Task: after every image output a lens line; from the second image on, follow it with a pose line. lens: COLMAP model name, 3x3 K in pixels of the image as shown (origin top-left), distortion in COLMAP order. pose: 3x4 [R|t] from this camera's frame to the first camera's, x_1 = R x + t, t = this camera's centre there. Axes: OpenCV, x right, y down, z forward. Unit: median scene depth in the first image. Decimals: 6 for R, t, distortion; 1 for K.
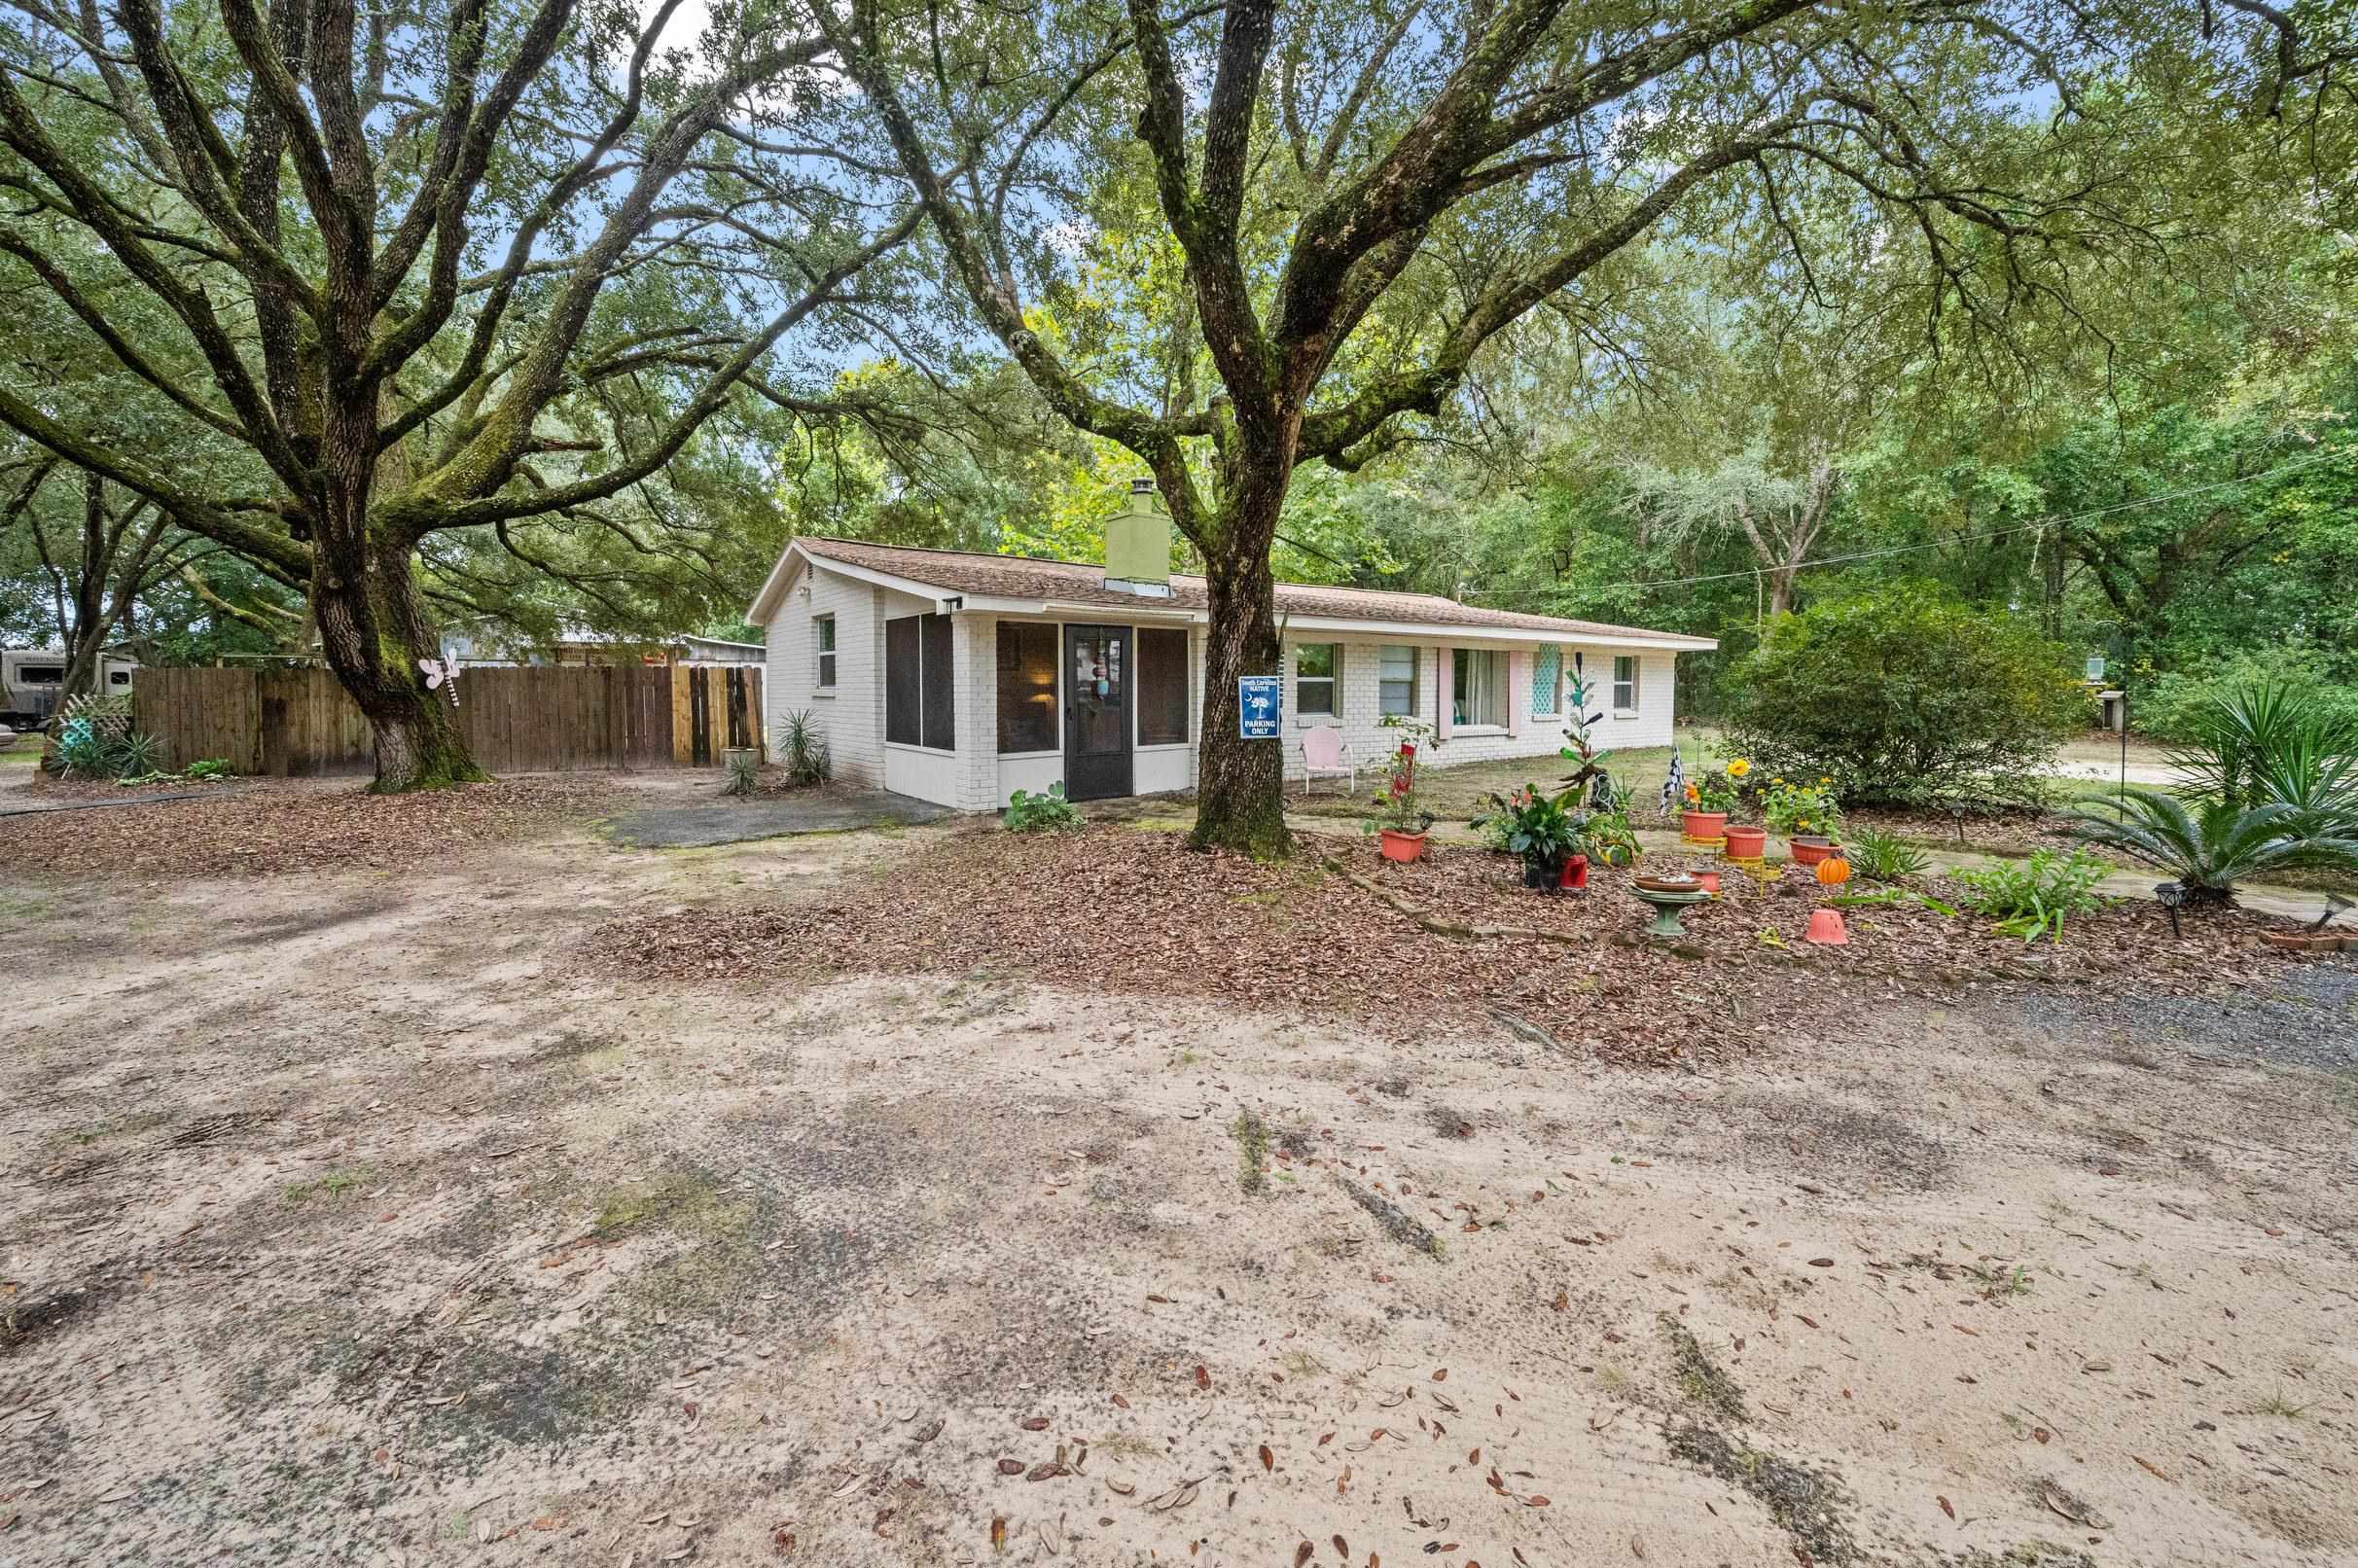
lens RADIAL K [[950.0, 0, 1220.3], [0, 950.0, 812.0], [0, 0, 1]] dist [-0.002062, -0.000019]
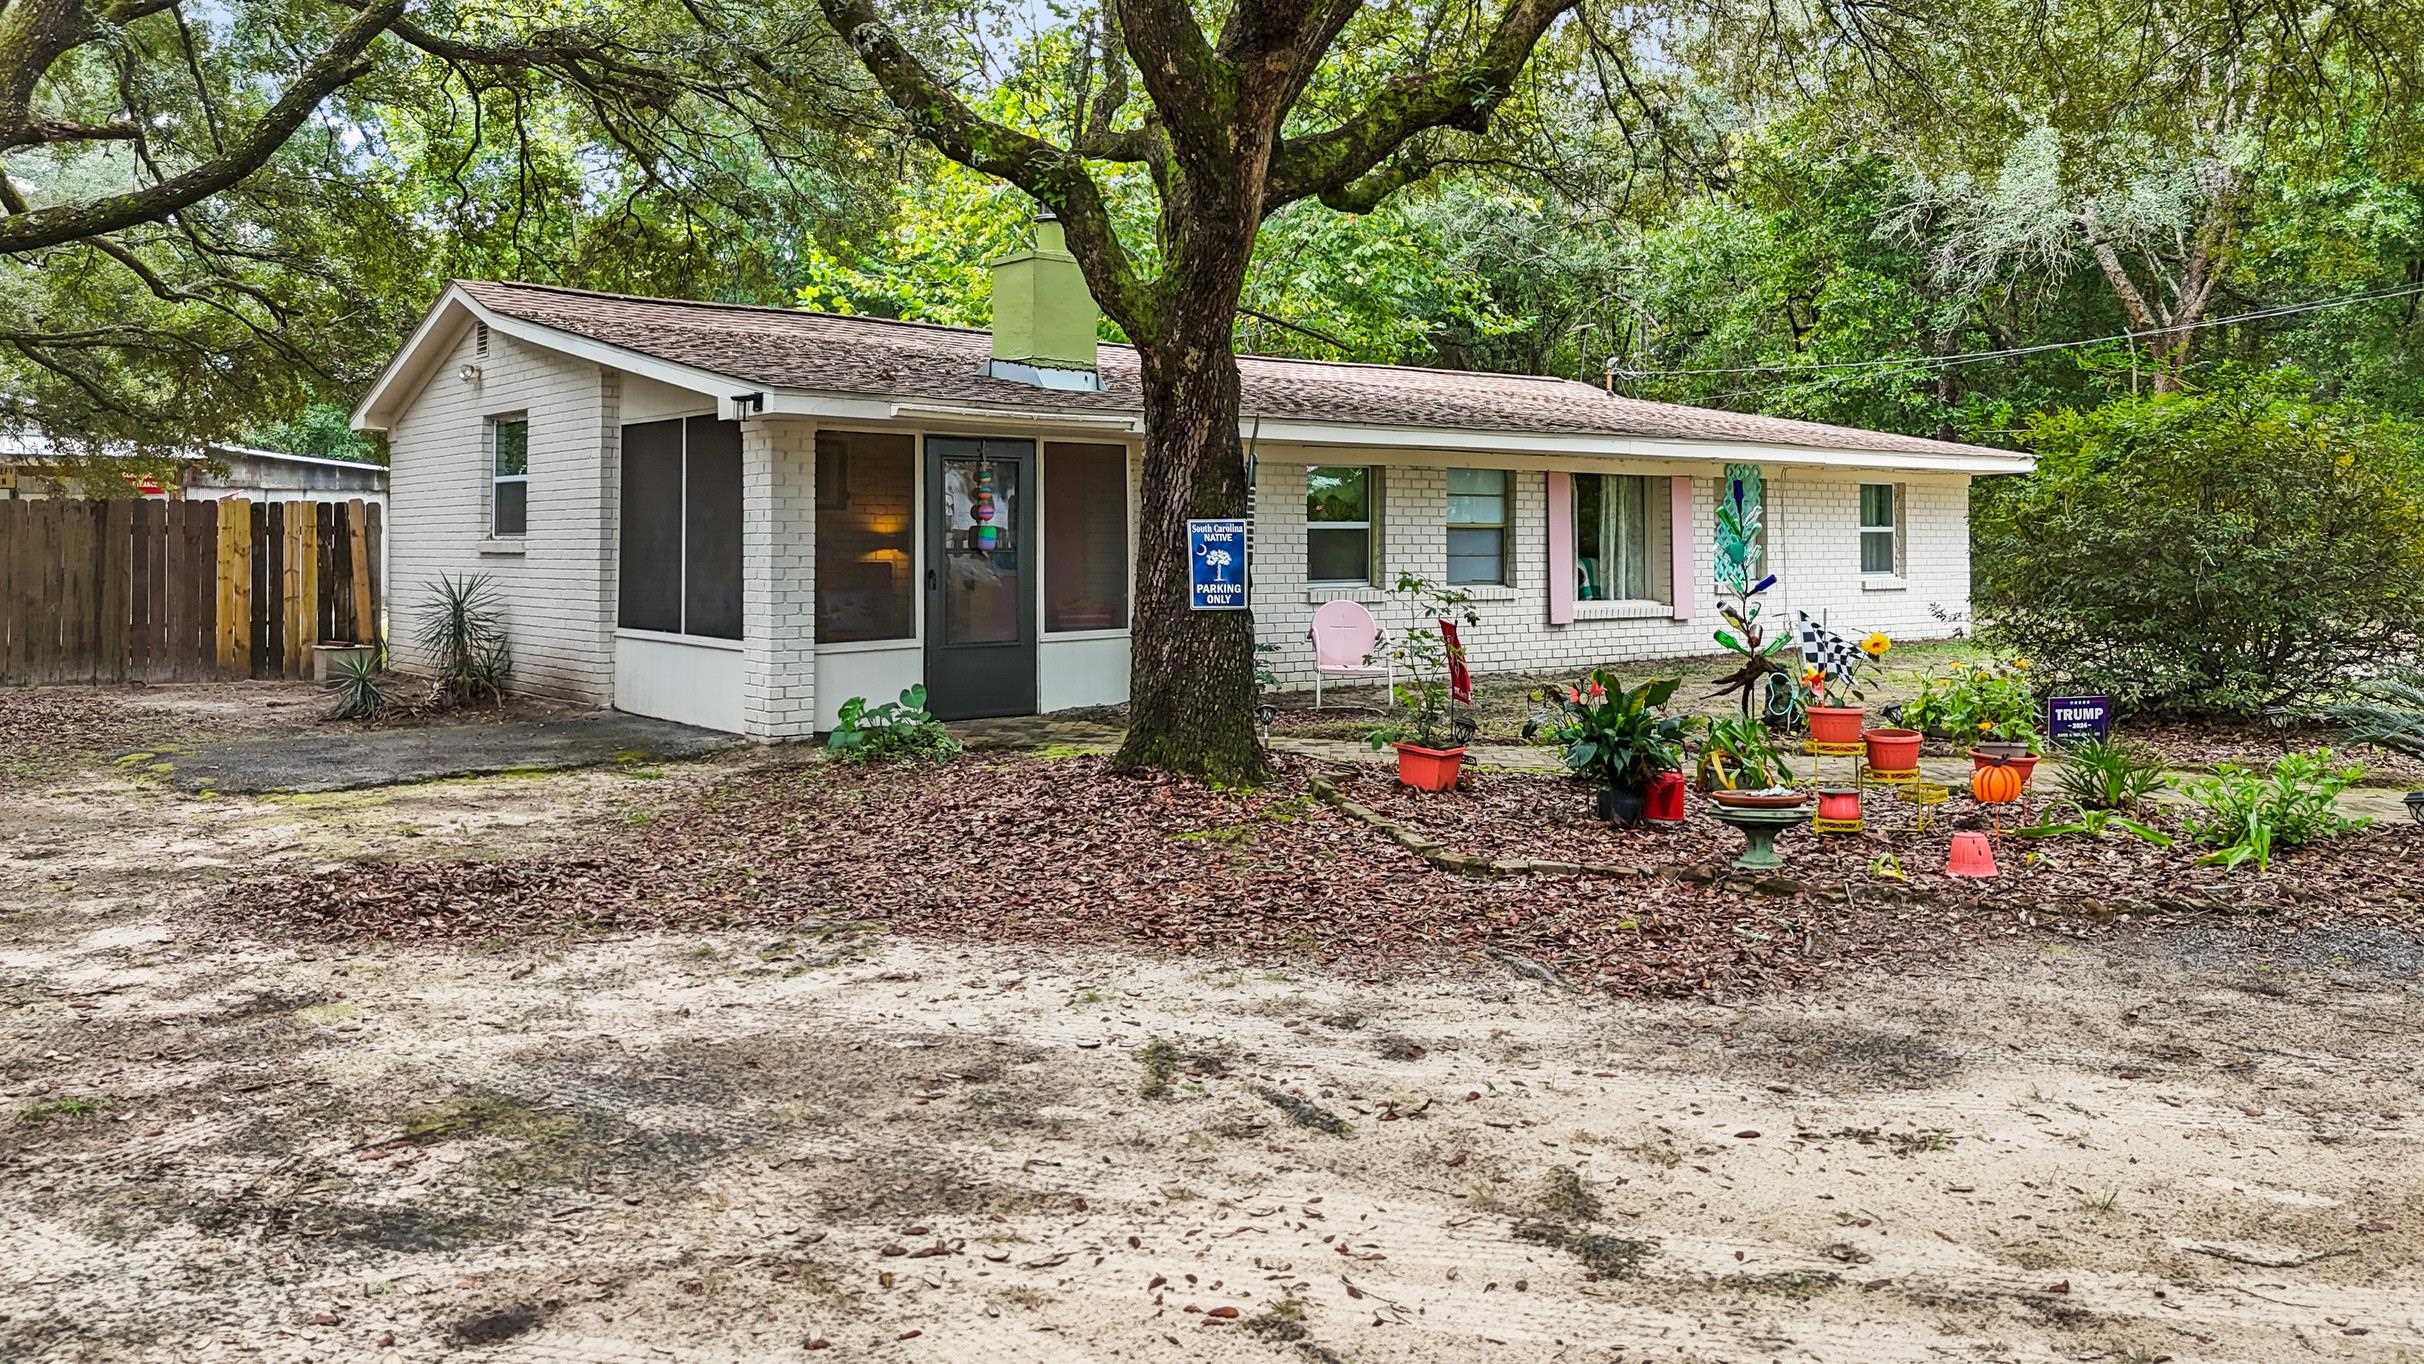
lens RADIAL K [[1815.0, 0, 1247.1], [0, 1815.0, 678.3], [0, 0, 1]] dist [0.092507, -0.113122]
pose [[0.999817, -0.001866, 0.019024, 0.027193], [0.002917, 0.998461, -0.055383, 0.031928], [-0.018892, 0.055429, 0.998284, -0.216301]]
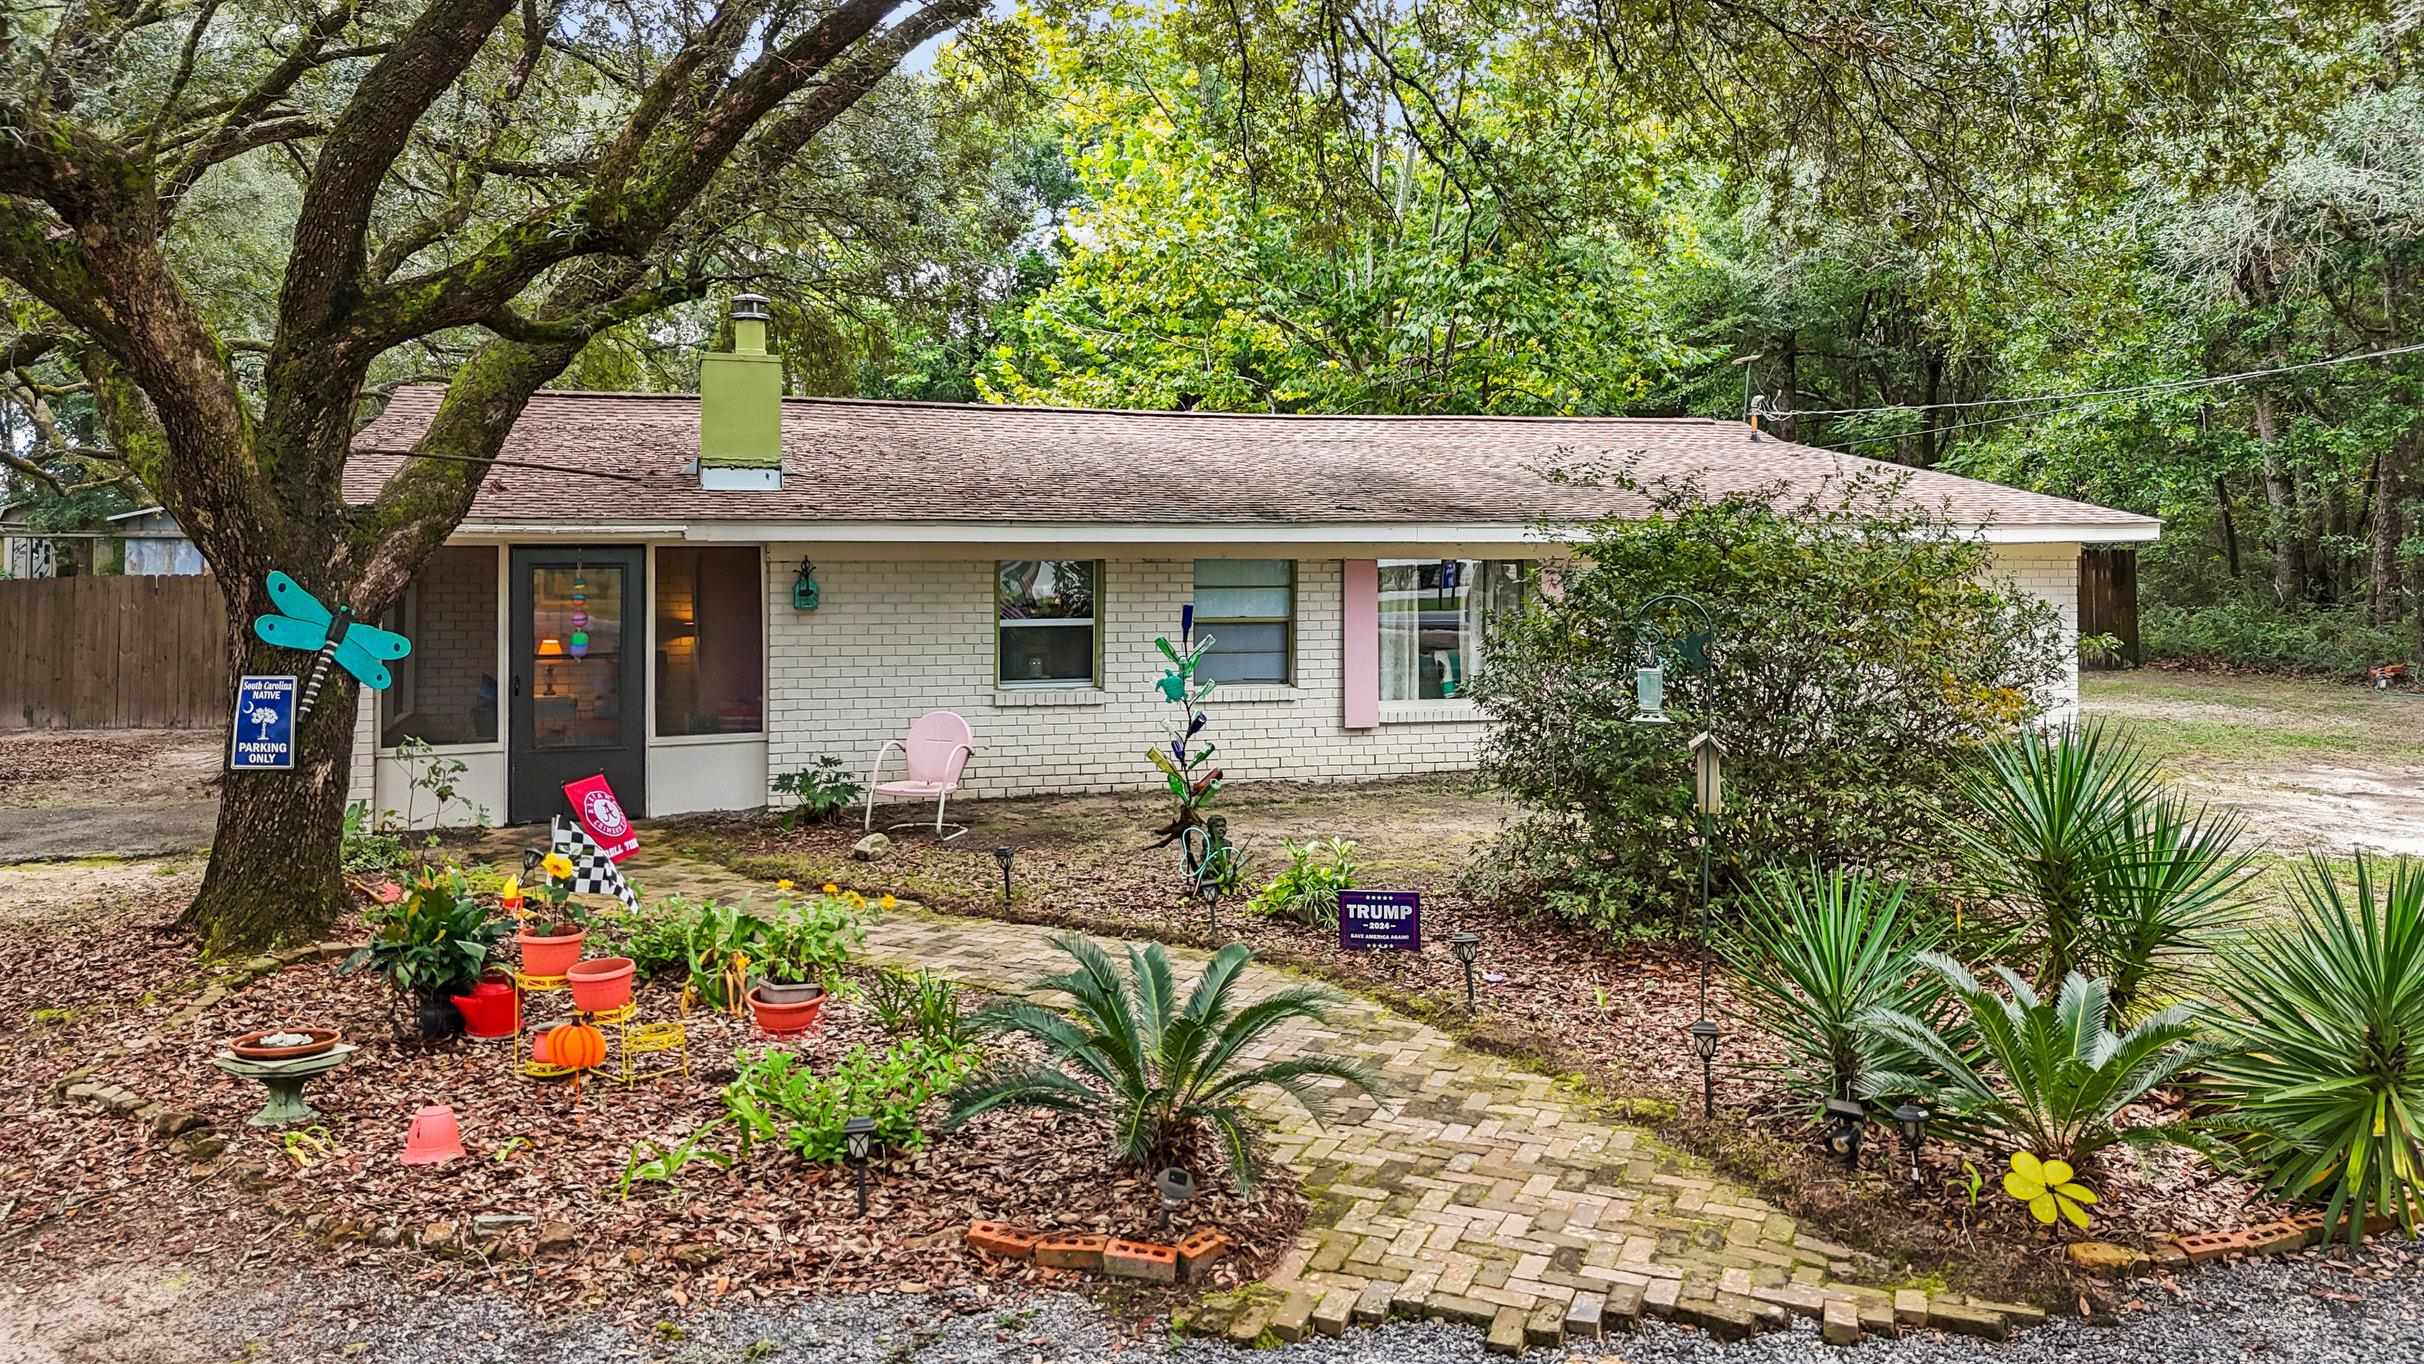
lens RADIAL K [[1815.0, 0, 1247.1], [0, 1815.0, 678.3], [0, 0, 1]] dist [0.092507, -0.113122]
pose [[0.936738, 0.025569, -0.349097, 0.836379], [-0.045345, 0.997789, -0.048596, -0.080366], [0.347082, 0.061351, 0.935826, 0.017797]]
